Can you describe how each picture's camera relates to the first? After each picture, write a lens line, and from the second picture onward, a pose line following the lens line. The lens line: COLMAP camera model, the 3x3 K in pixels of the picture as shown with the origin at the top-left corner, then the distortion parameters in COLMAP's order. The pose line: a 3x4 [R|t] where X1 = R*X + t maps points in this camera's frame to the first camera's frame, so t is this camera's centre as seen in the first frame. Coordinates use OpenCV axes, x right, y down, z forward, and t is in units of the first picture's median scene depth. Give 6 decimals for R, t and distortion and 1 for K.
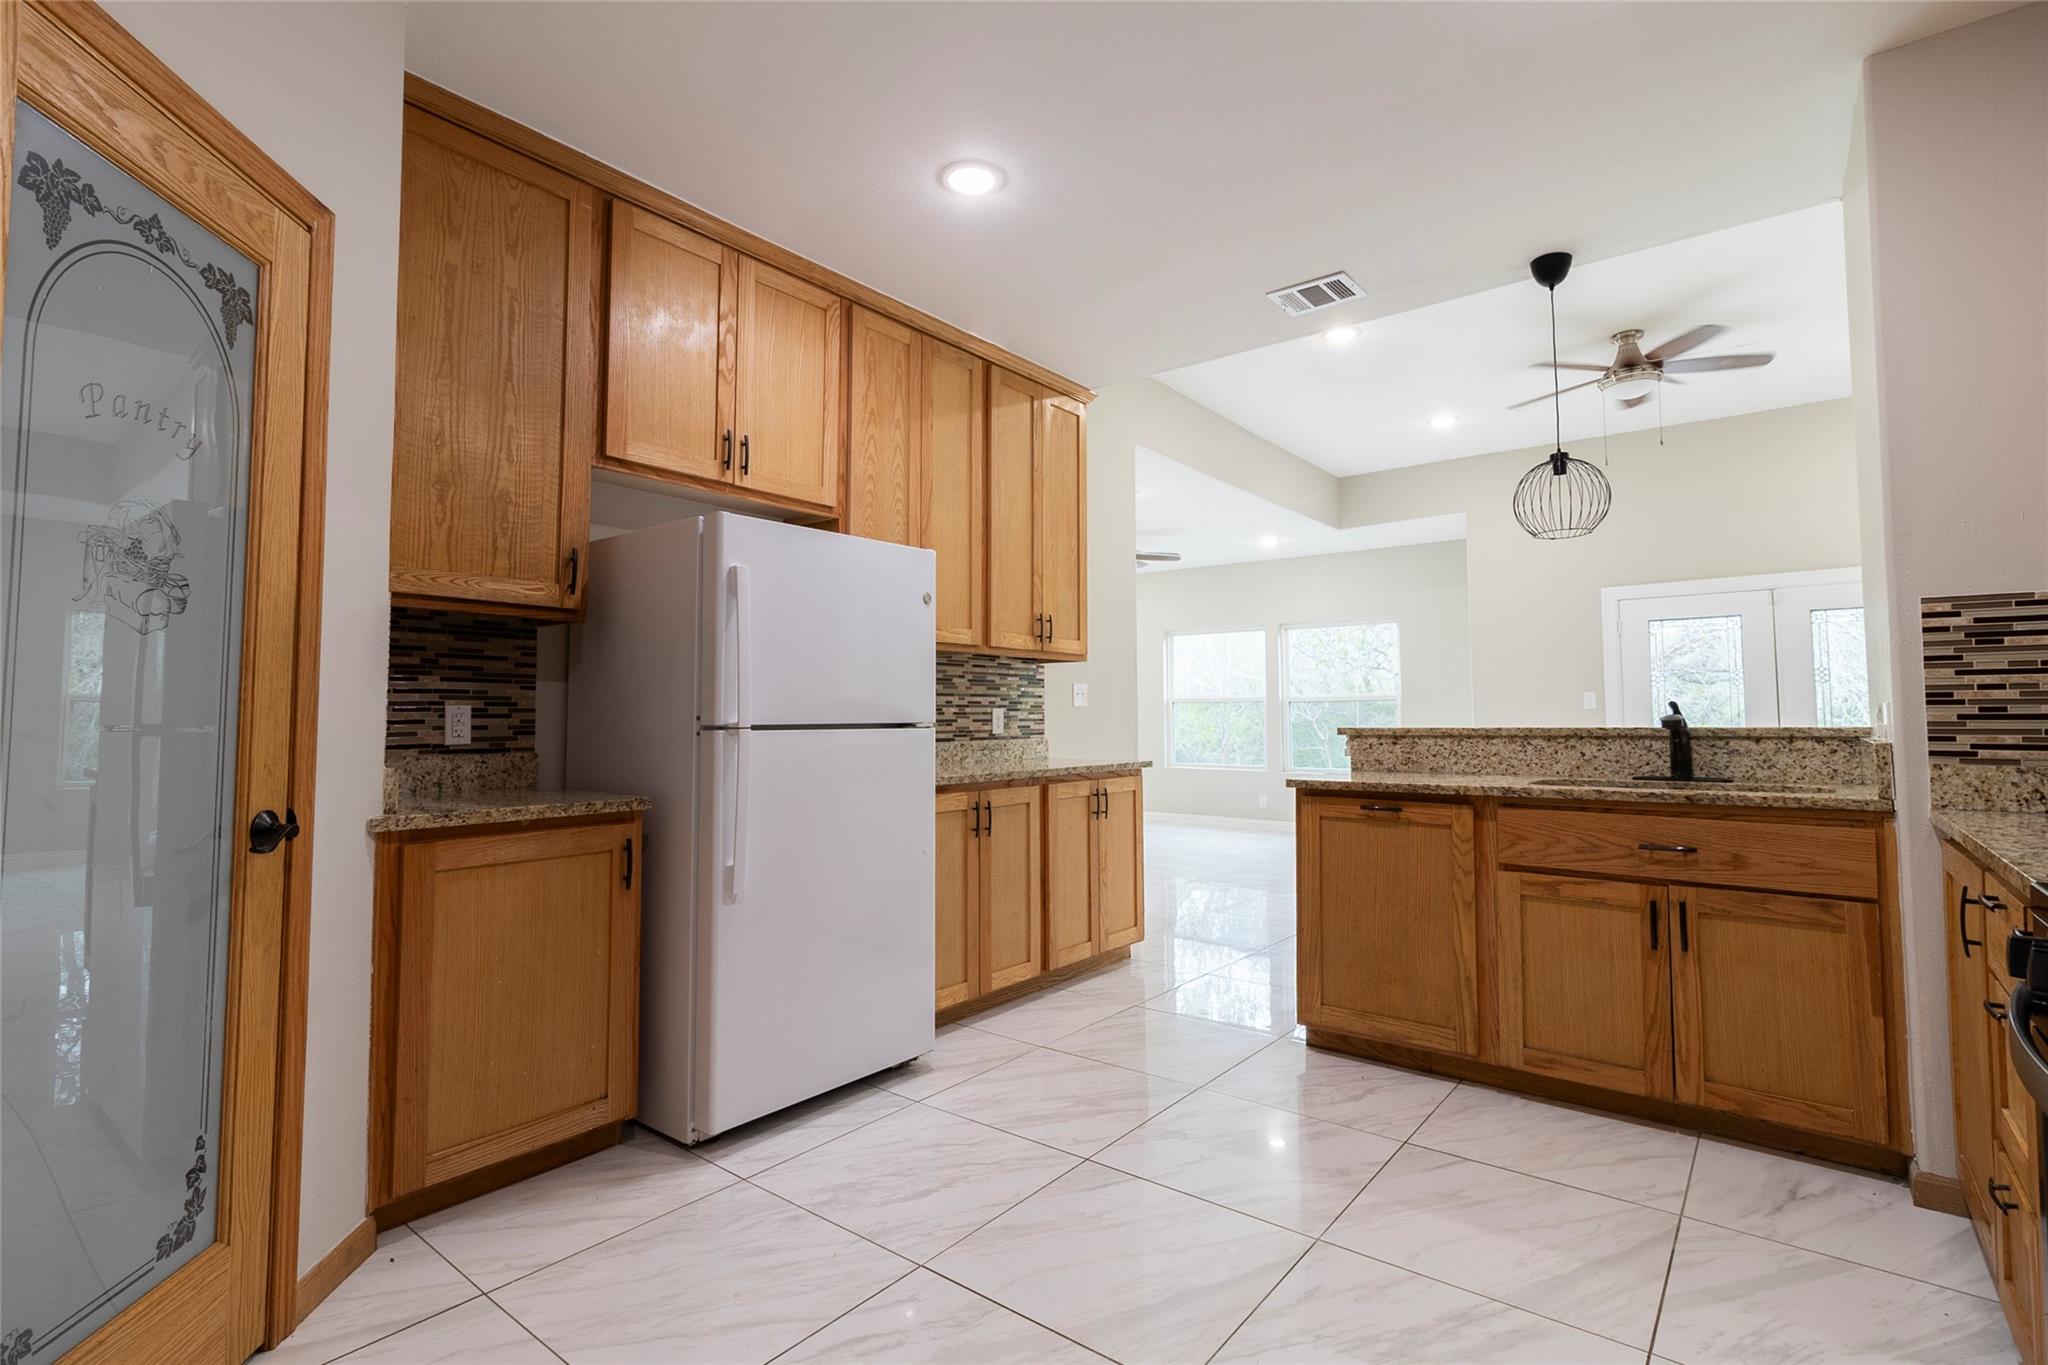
lens RADIAL K [[954.7, 0, 1028.9], [0, 954.7, 668.7], [0, 0, 1]] dist [-0.000935, 0.000584]
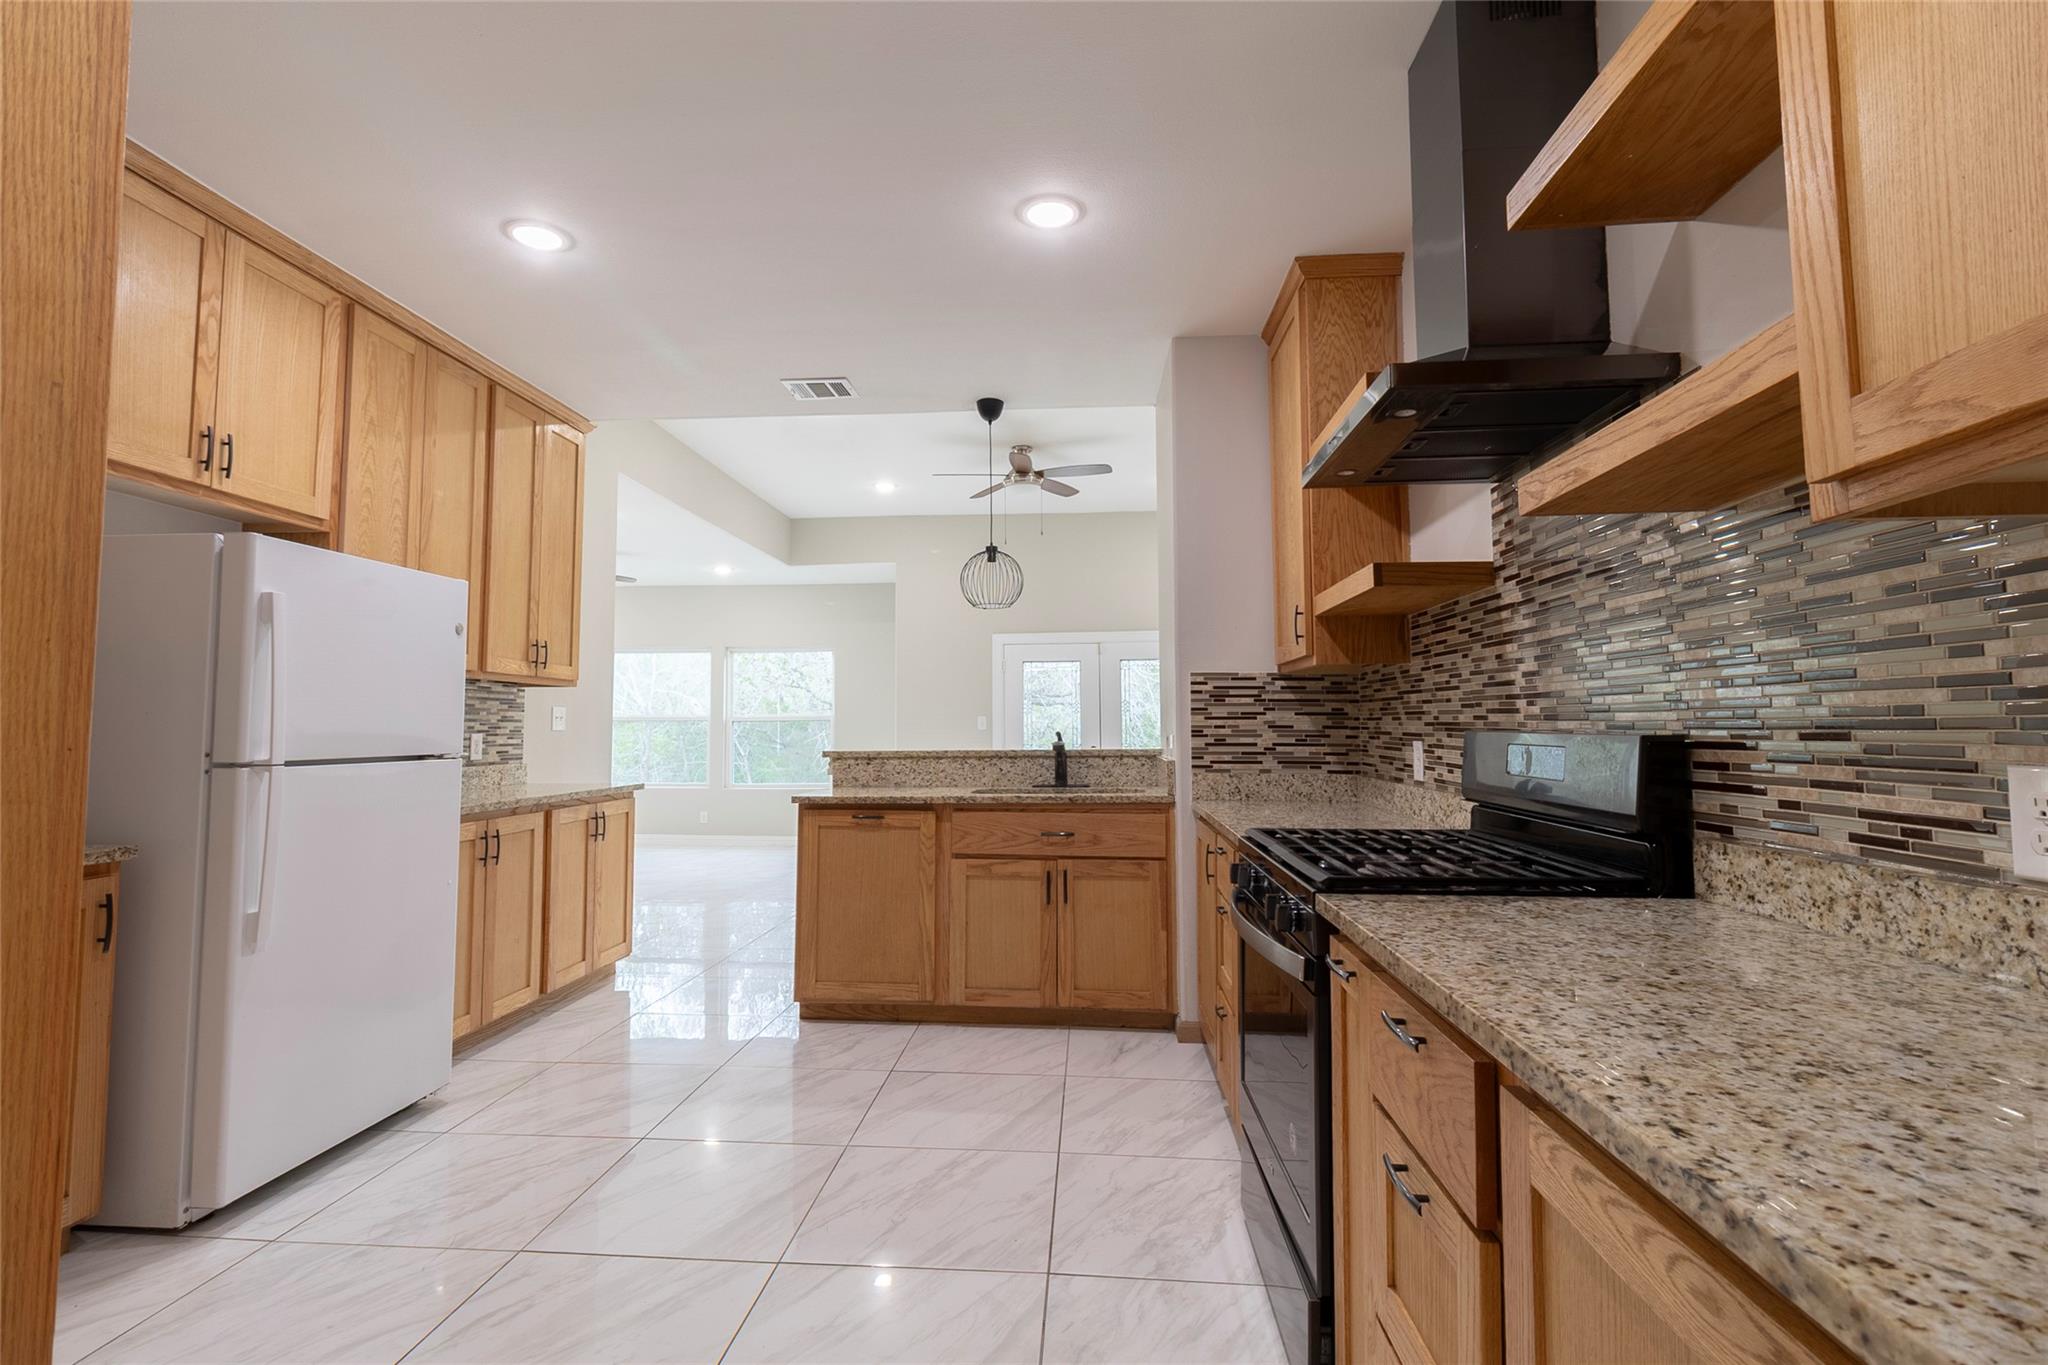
lens RADIAL K [[937.4, 0, 1019.6], [0, 937.4, 678.7], [0, 0, 1]] dist [0.001703, -0.000448]
pose [[0.830642, 0.031838, 0.555895, -0.157550], [-0.028352, 0.999487, -0.014878, -0.022857], [-0.556084, -0.003402, 0.831119, -0.136232]]
